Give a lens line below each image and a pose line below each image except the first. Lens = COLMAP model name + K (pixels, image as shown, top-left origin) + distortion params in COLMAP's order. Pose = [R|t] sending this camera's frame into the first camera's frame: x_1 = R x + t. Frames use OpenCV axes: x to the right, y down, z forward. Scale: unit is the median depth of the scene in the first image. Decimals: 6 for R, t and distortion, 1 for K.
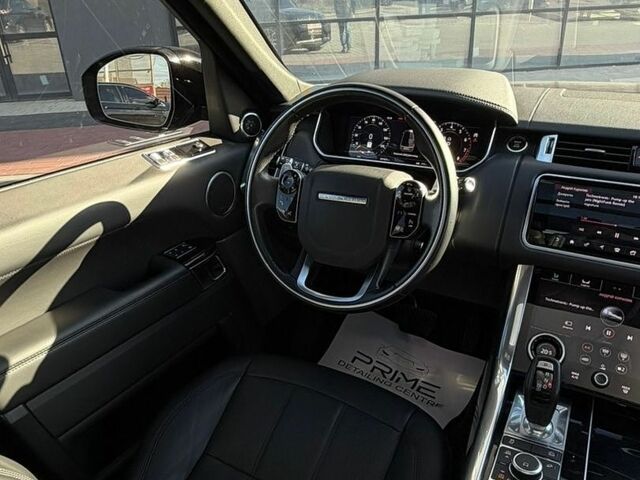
lens RADIAL K [[520.9, 0, 319.6], [0, 520.9, 231.8], [0, 0, 1]] dist [0.003263, -0.001661]
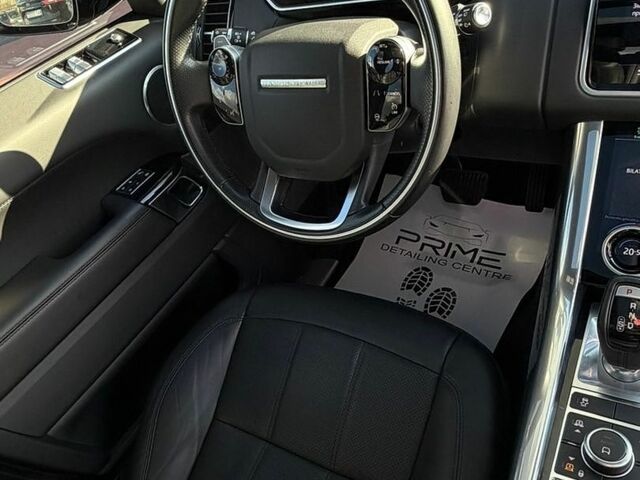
lens RADIAL K [[516.3, 0, 319.4], [0, 516.3, 227.8], [0, 0, 1]] dist [0.009690, -0.023134]
pose [[0.968792, -0.185827, -0.164041, 0.141769], [0.226331, 0.933019, 0.279732, -0.064239], [0.101071, -0.308130, 0.945960, 0.300367]]
